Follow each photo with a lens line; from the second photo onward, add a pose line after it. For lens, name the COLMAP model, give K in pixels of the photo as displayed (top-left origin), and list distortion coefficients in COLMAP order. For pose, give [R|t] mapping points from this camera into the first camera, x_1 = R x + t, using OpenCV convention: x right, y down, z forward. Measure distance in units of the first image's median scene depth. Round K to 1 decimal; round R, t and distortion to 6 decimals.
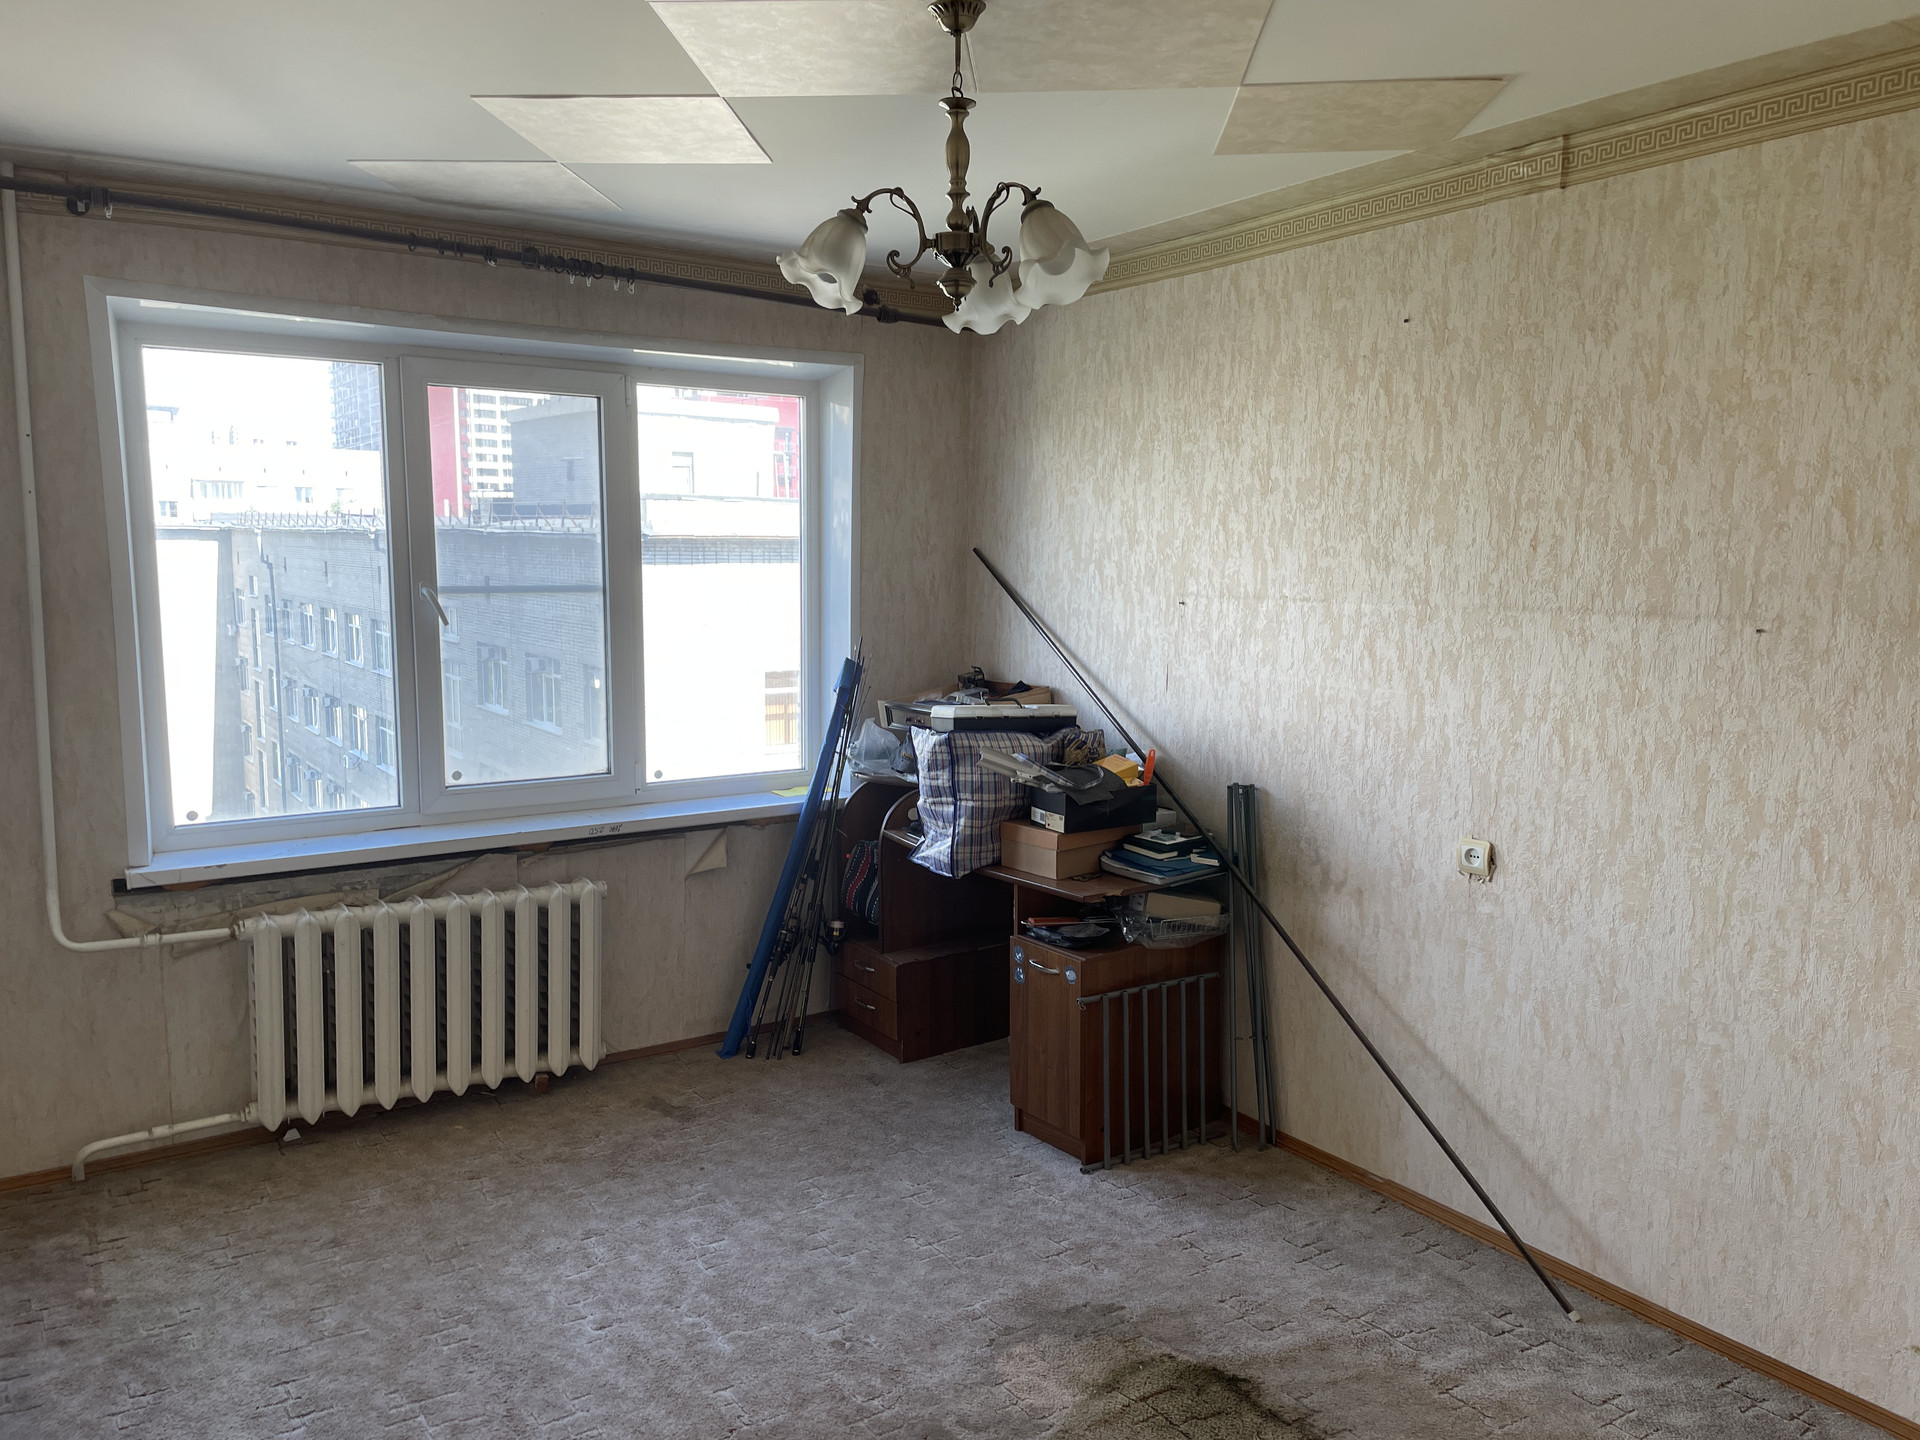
lens RADIAL K [[1448.2, 0, 974.0], [0, 1448.2, 731.6], [0, 0, 1]] dist [0.075501, -0.086317]
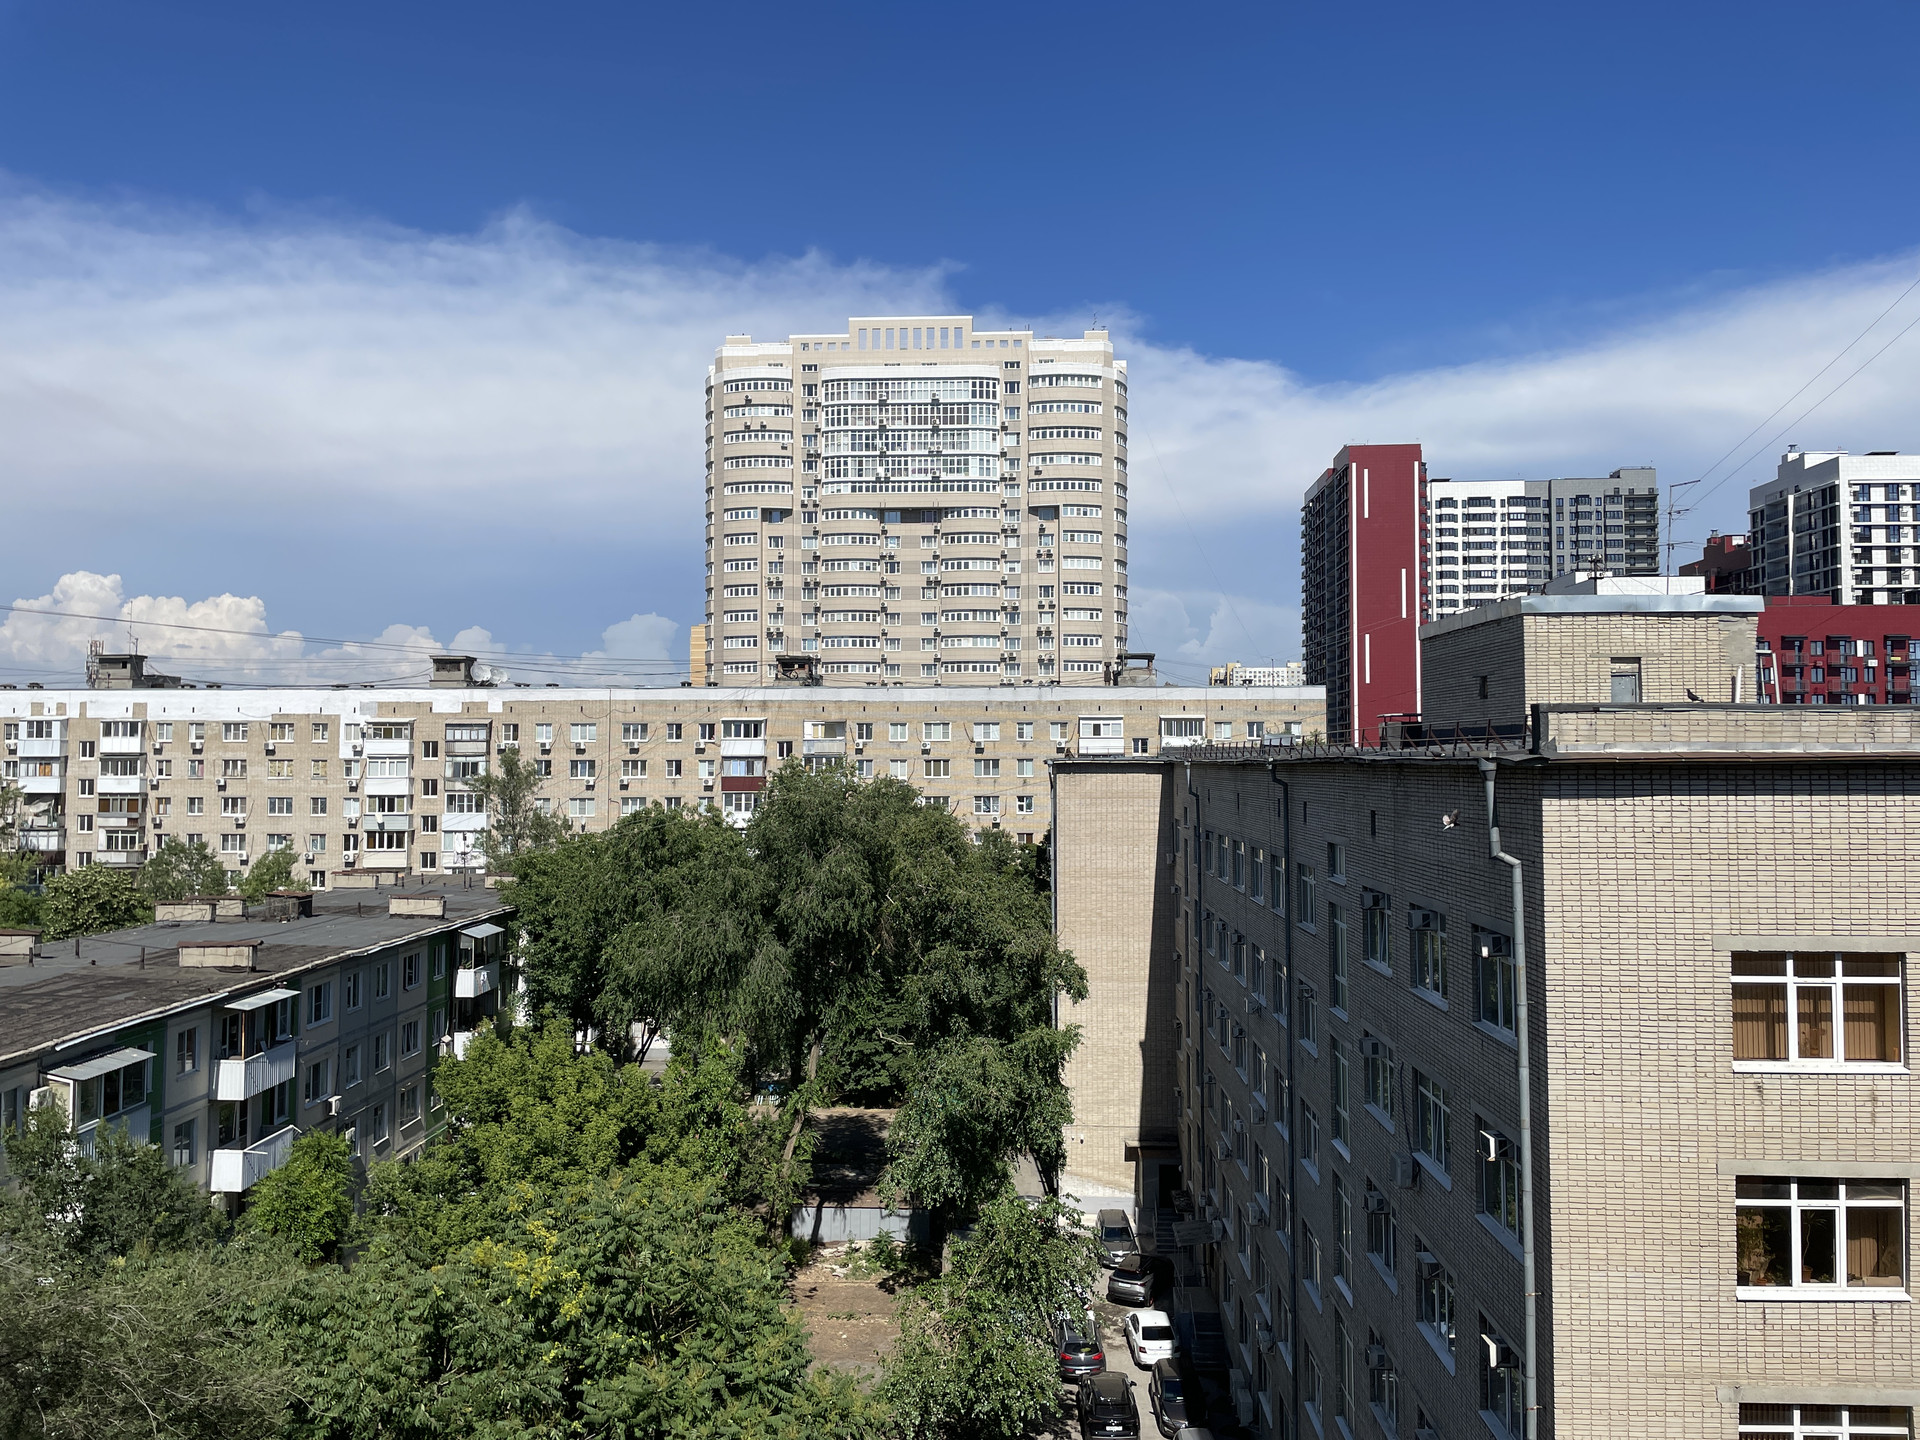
lens RADIAL K [[1448.2, 0, 959.7], [0, 1448.2, 705.4], [0, 0, 1]] dist [0.075501, -0.086317]
pose [[0.798844, -0.037108, -0.600392, -0.007051], [-0.067916, 0.986150, -0.151316, -0.014260], [0.597691, 0.161654, 0.785260, 0.115937]]
